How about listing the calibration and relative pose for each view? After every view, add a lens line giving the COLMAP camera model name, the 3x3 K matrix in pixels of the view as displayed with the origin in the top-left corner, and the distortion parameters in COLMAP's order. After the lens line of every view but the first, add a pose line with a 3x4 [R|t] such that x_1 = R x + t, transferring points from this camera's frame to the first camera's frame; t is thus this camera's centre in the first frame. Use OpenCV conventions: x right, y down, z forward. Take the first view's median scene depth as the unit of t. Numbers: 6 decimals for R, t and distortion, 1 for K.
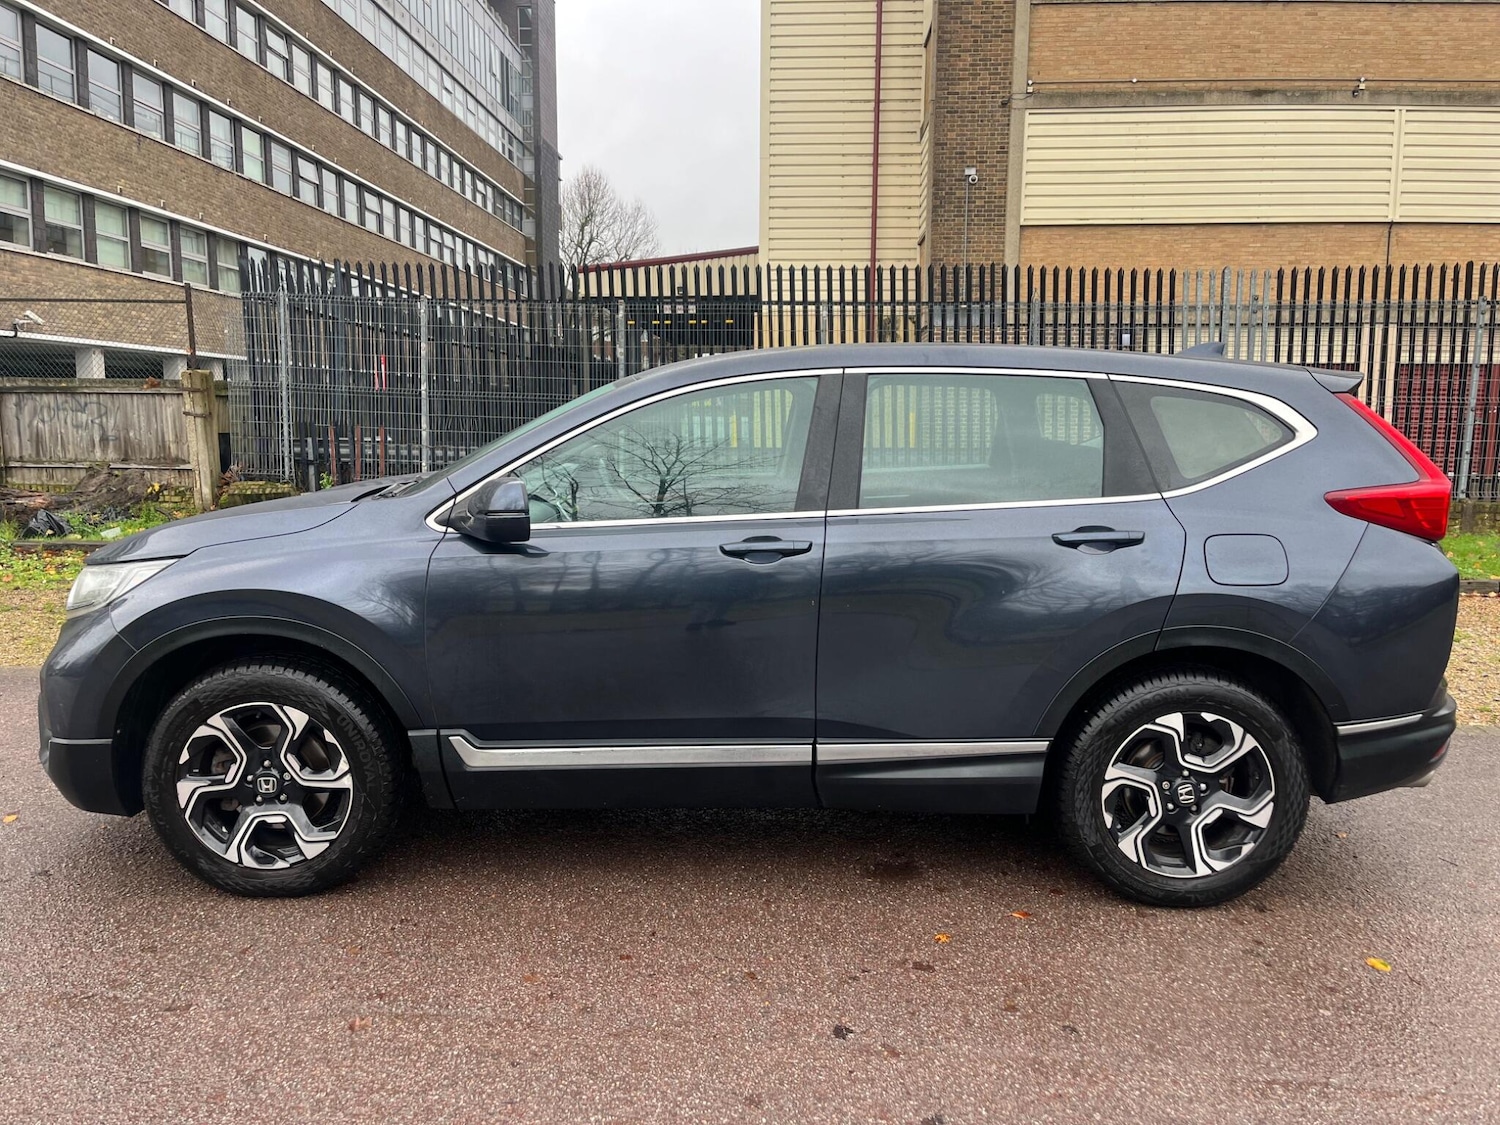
lens RADIAL K [[1196.0, 0, 758.3], [0, 1196.0, 564.5], [0, 0, 1]] dist [0.094511, -0.149464]
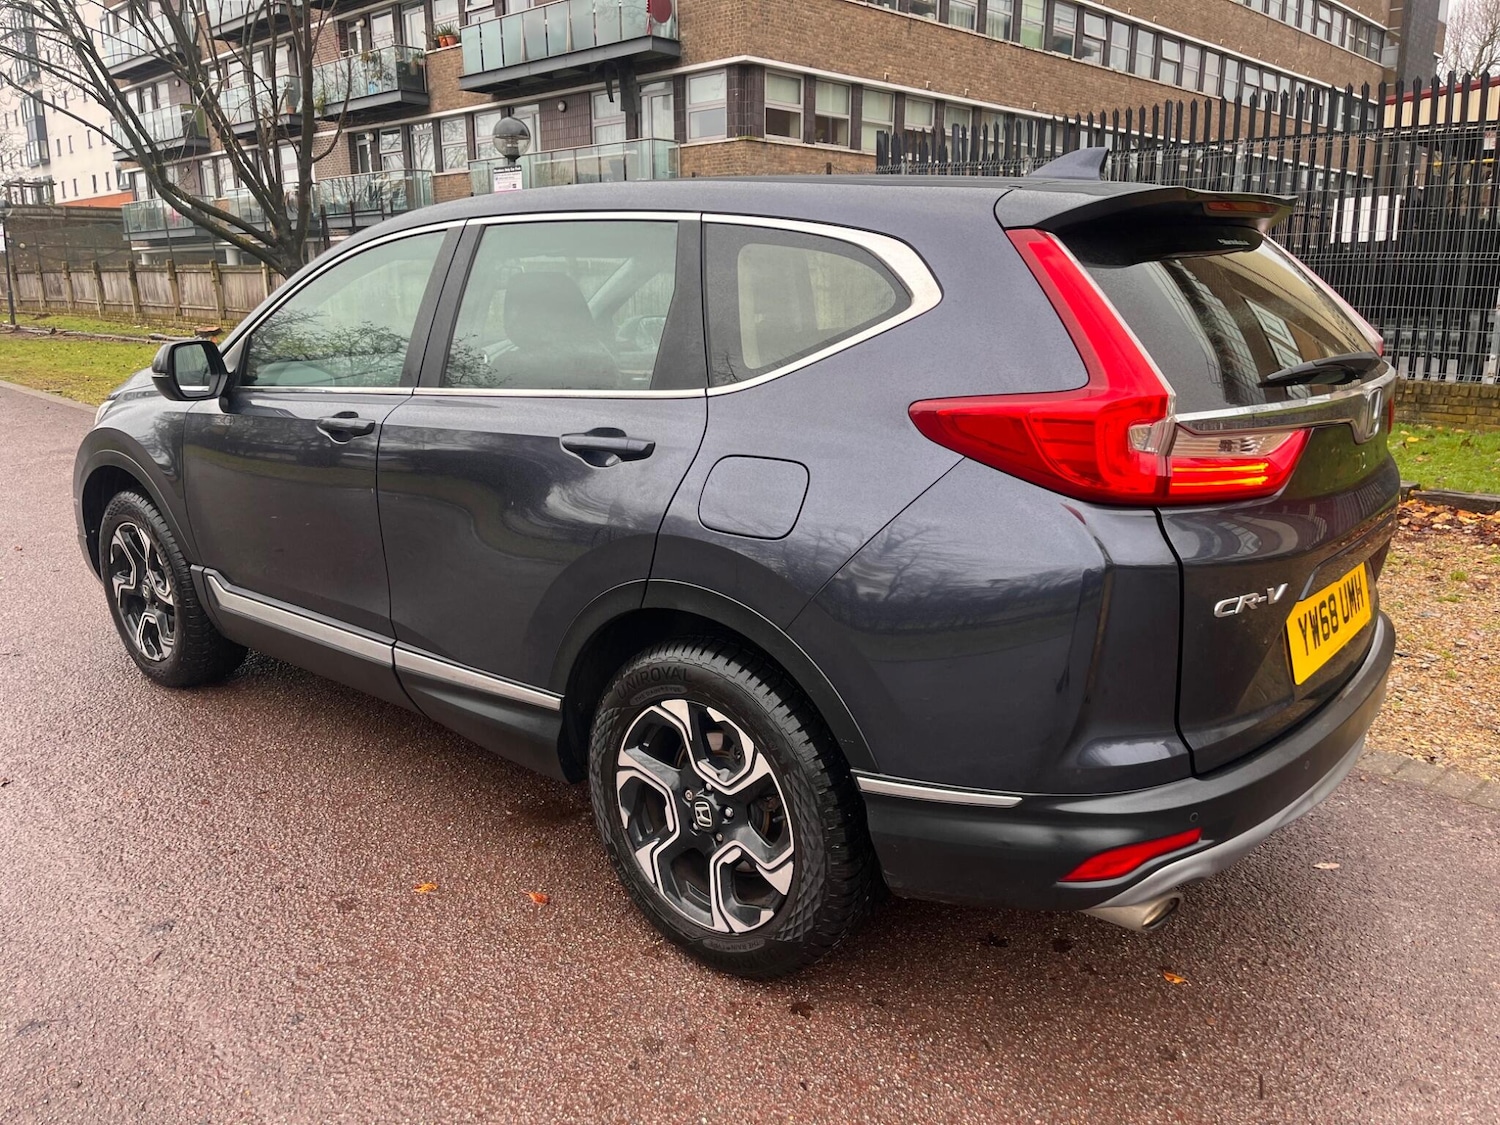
lens RADIAL K [[1197.3, 0, 747.0], [0, 1197.3, 570.7], [0, 0, 1]] dist [0.093086, -0.148929]
pose [[0.723517, 0.149295, -0.673969, 0.238576], [-0.076656, 0.987671, 0.136493, -0.014759], [0.686037, -0.047091, 0.726041, 0.146226]]
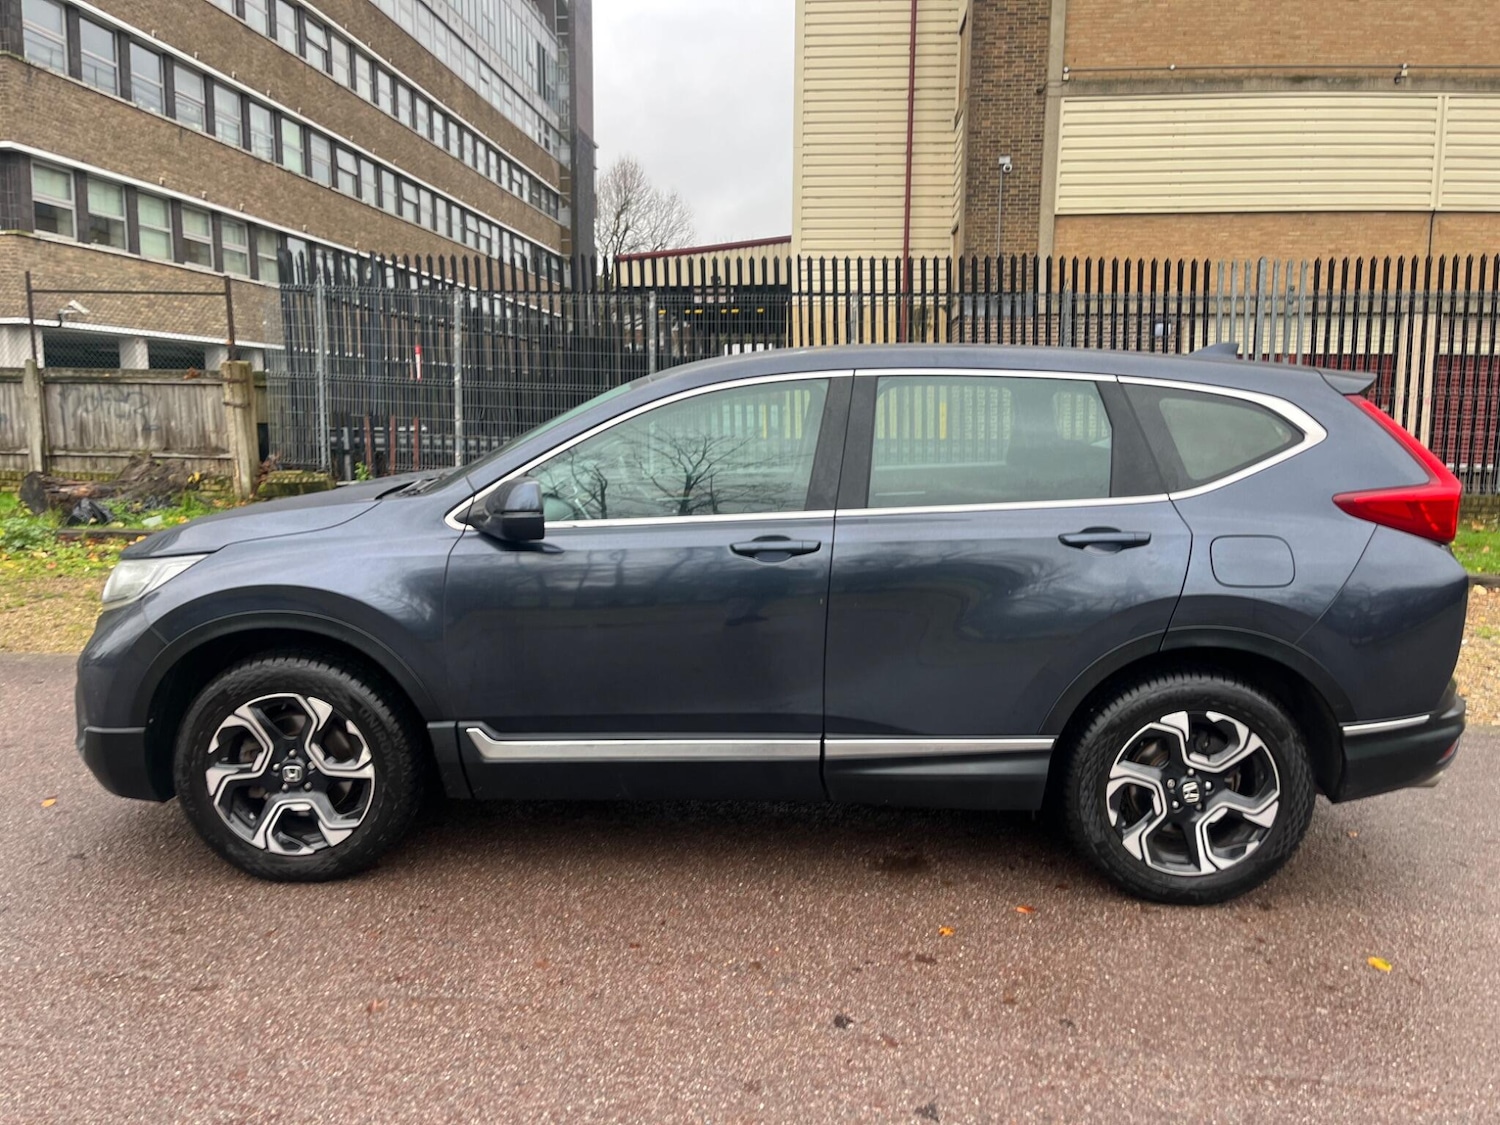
lens RADIAL K [[1196.0, 0, 758.3], [0, 1196.0, 564.5], [0, 0, 1]] dist [0.094511, -0.149464]
pose [[0.999541, 0.005758, -0.029747, 0.006146], [-0.005438, 0.999927, 0.010834, -0.002795], [0.029807, -0.010667, 0.999499, -0.005384]]
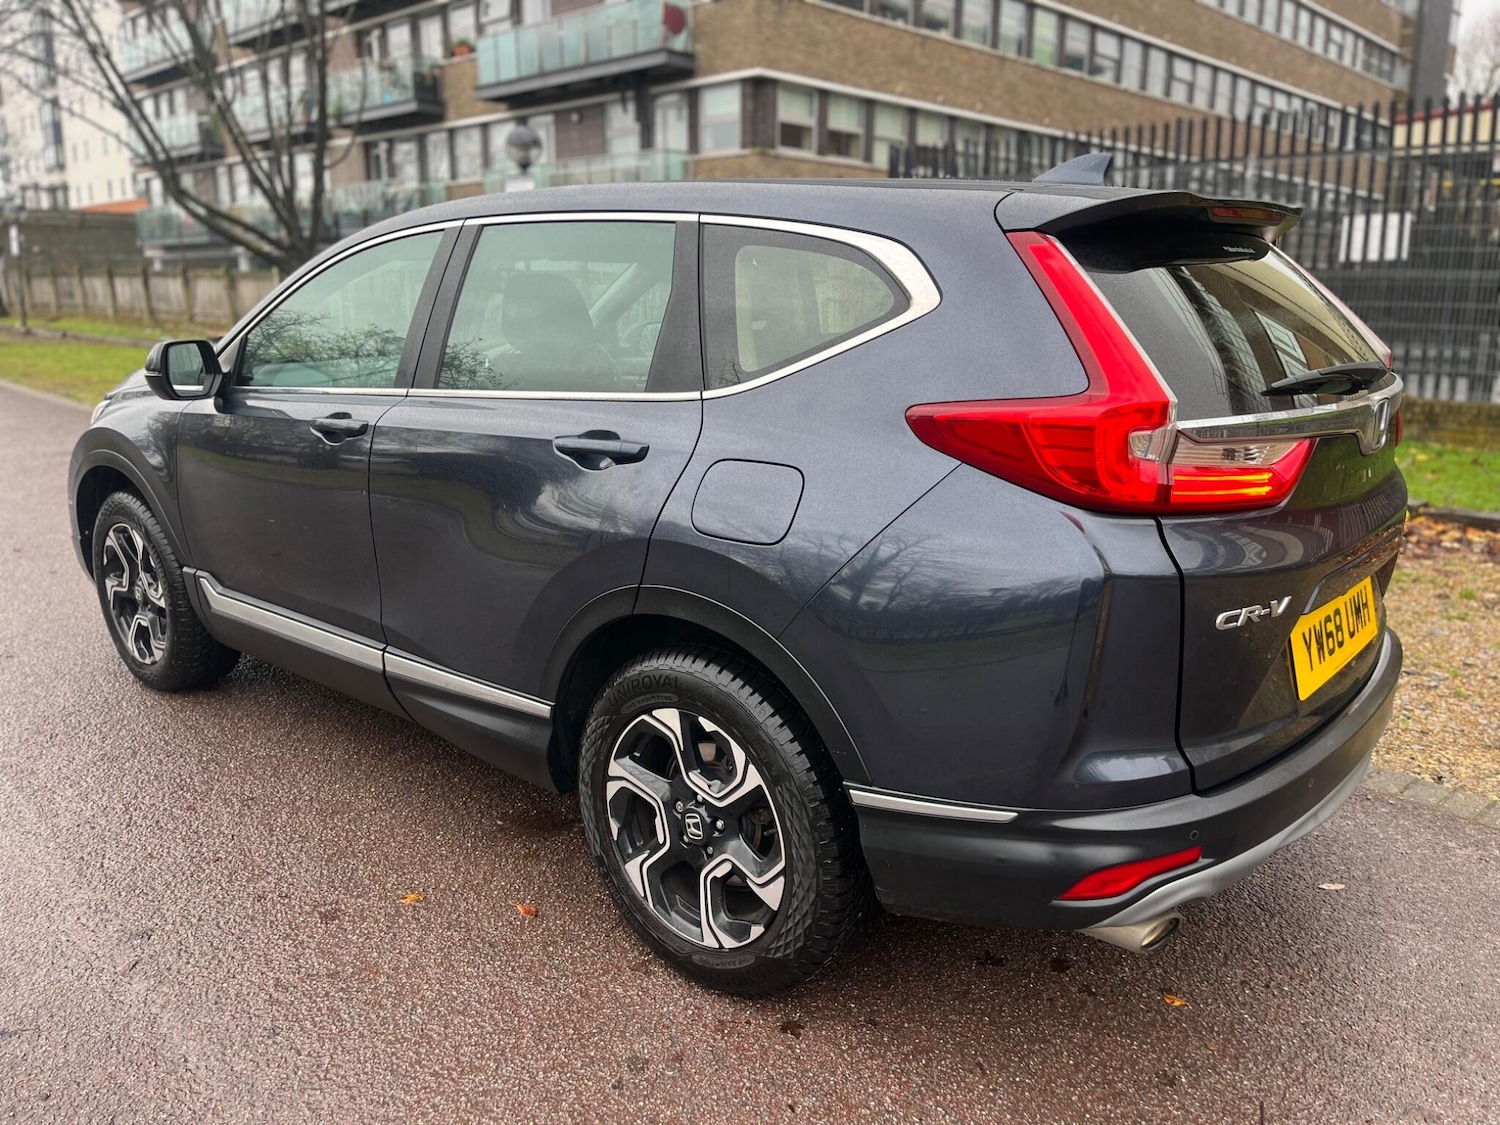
lens RADIAL K [[1196.0, 0, 758.3], [0, 1196.0, 564.5], [0, 0, 1]] dist [0.094511, -0.149464]
pose [[0.722545, 0.147650, -0.675373, 0.237733], [-0.088365, 0.988638, 0.121599, -0.013601], [0.685653, -0.028182, 0.727383, 0.150970]]
